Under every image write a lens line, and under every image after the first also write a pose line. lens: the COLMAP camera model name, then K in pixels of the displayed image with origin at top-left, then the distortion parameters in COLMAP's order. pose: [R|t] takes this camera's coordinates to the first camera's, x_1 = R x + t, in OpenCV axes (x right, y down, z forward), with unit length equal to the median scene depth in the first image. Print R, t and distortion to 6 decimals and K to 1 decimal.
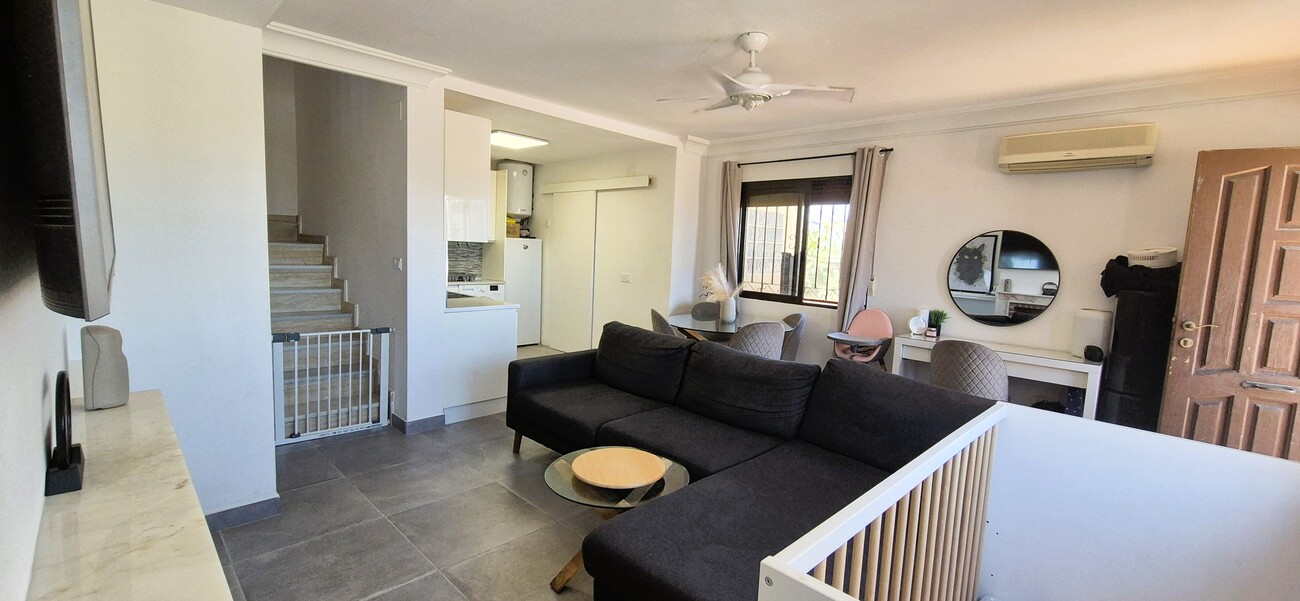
lens RADIAL K [[536.4, 0, 647.9], [0, 536.4, 305.1], [0, 0, 1]] dist [0.002468, 0.000142]
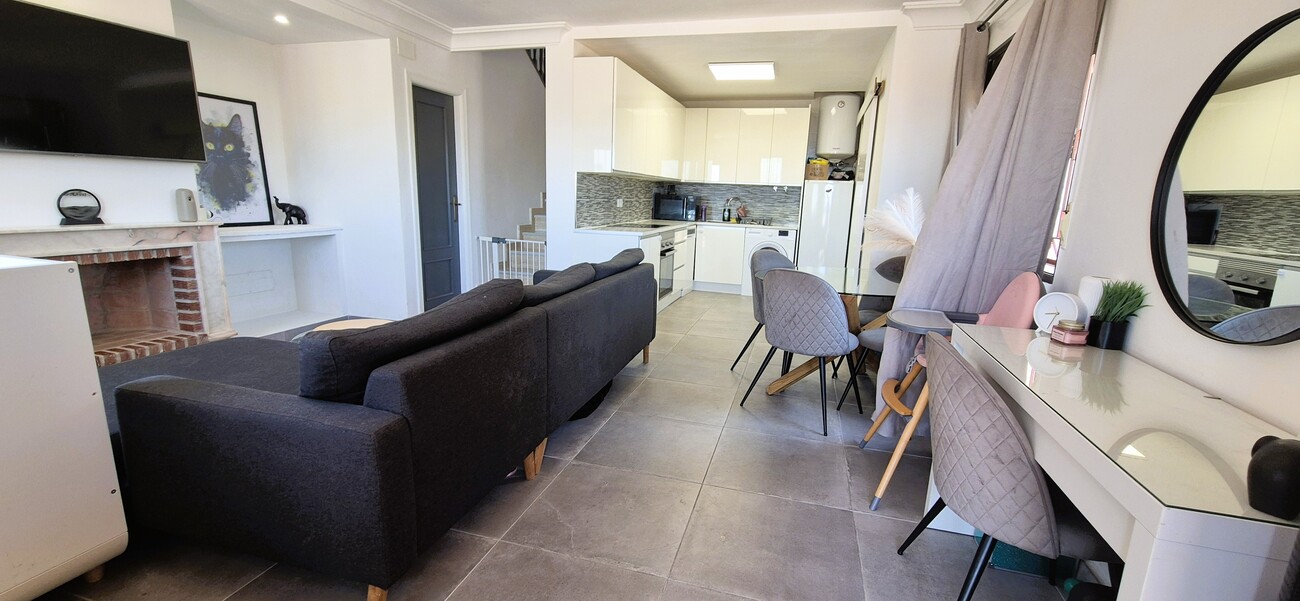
lens RADIAL K [[536.4, 0, 647.9], [0, 536.4, 305.1], [0, 0, 1]] dist [0.002468, 0.000142]
pose [[0.478867, 0.154816, -0.864129, 0.433658], [-0.111810, 0.987067, 0.114880, 0.011677], [0.870738, 0.041606, 0.489984, 0.310740]]
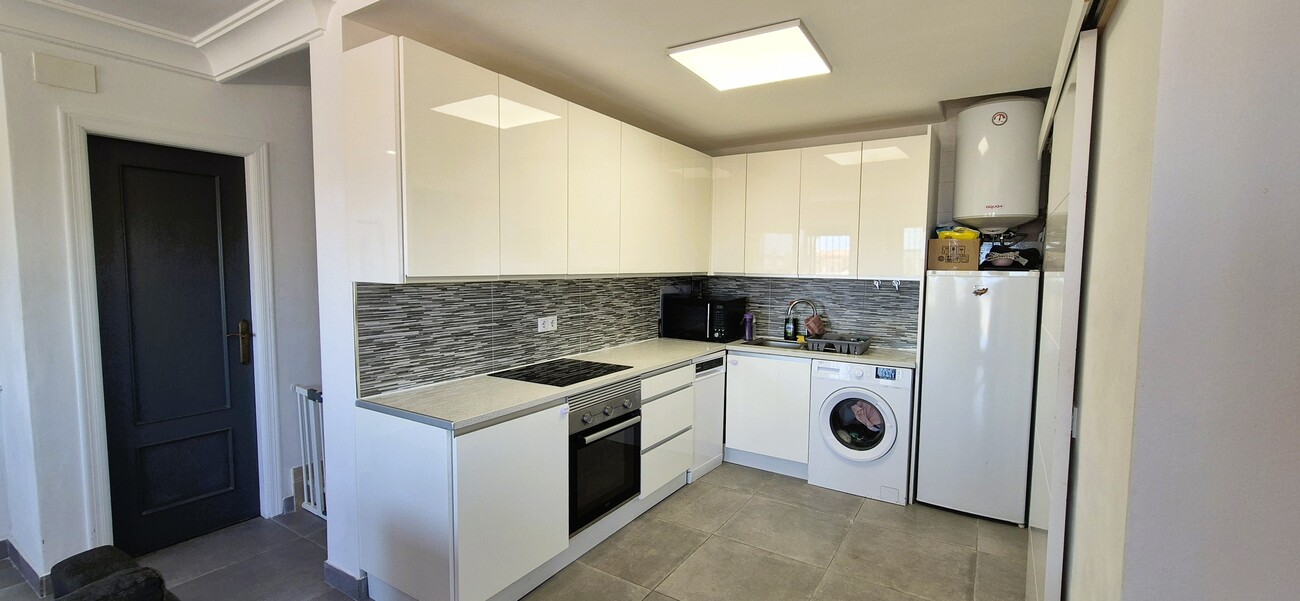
lens RADIAL K [[536.4, 0, 647.9], [0, 536.4, 305.1], [0, 0, 1]] dist [0.002468, 0.000142]
pose [[0.209832, 0.032140, -0.977209, 0.139065], [-0.106701, 0.994243, 0.009788, -0.073096], [0.971898, 0.102215, 0.212054, 0.655956]]
